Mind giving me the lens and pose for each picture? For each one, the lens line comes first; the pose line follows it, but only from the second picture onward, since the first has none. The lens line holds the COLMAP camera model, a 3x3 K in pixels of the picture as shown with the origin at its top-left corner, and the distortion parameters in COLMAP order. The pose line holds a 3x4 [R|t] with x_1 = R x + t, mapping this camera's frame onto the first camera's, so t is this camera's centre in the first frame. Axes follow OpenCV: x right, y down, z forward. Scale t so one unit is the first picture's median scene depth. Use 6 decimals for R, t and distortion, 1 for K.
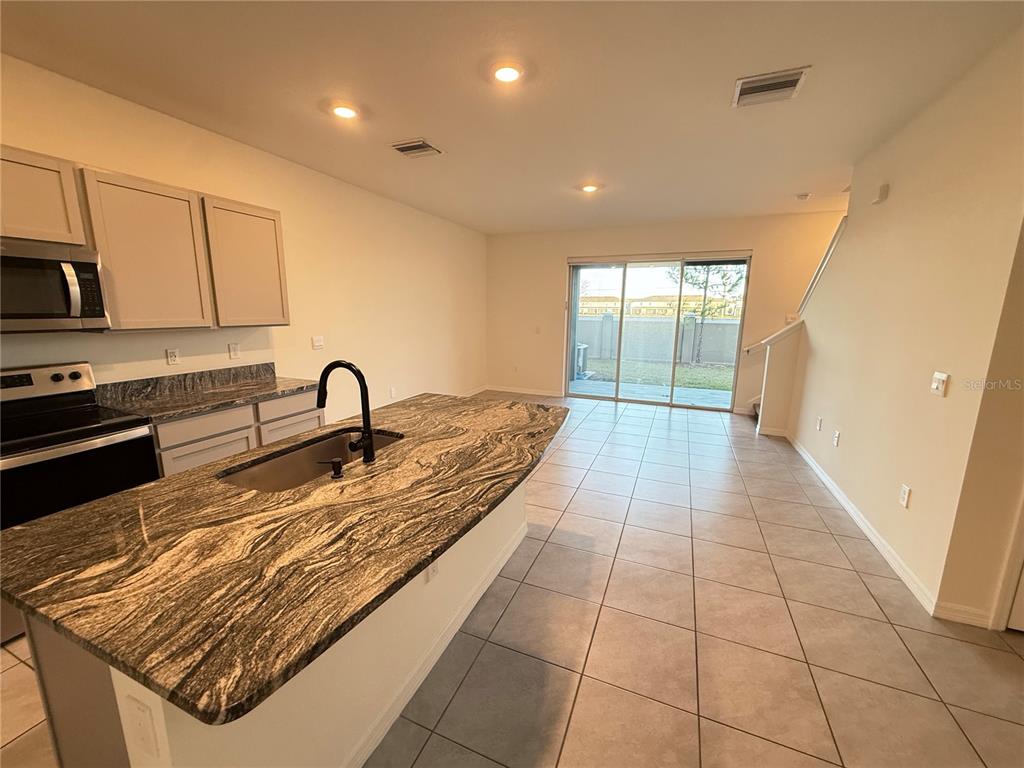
lens RADIAL K [[408.1, 0, 509.9], [0, 408.1, 383.5], [0, 0, 1]] dist [-0.001088, 0.000023]
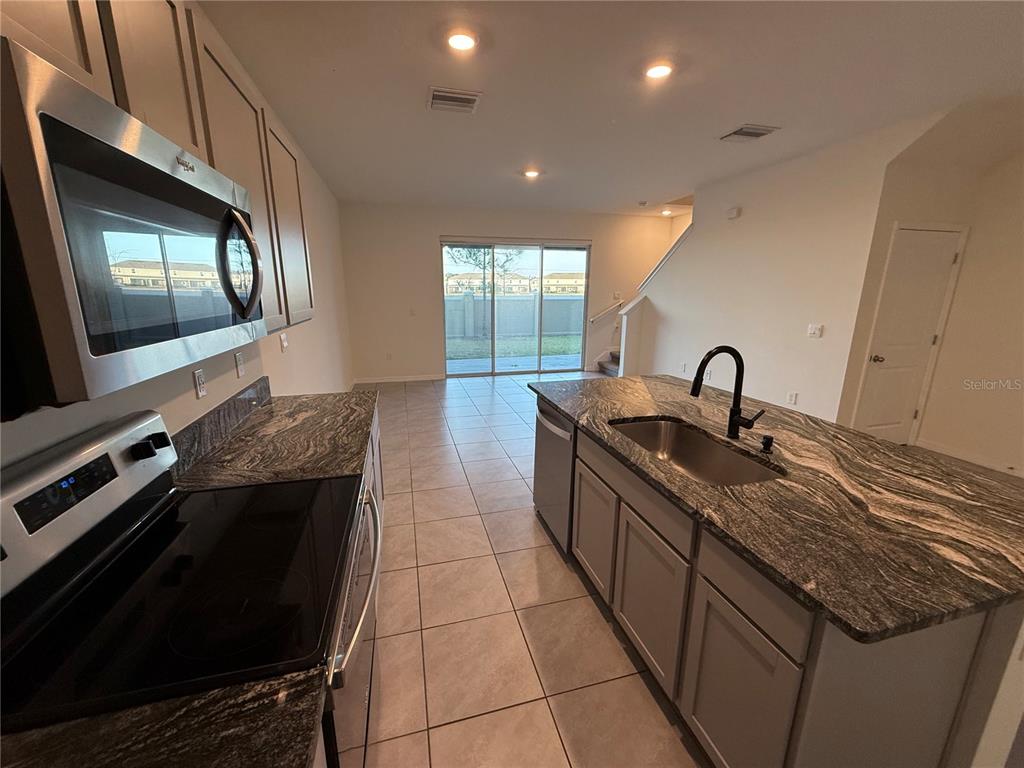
lens RADIAL K [[408.1, 0, 510.8], [0, 408.1, 383.3], [0, 0, 1]] dist [-0.001088, 0.000023]
pose [[0.789813, -0.148450, 0.595111, -1.639920], [0.117670, 0.988919, 0.090517, -0.133288], [-0.601954, -0.001465, 0.798529, 0.573217]]
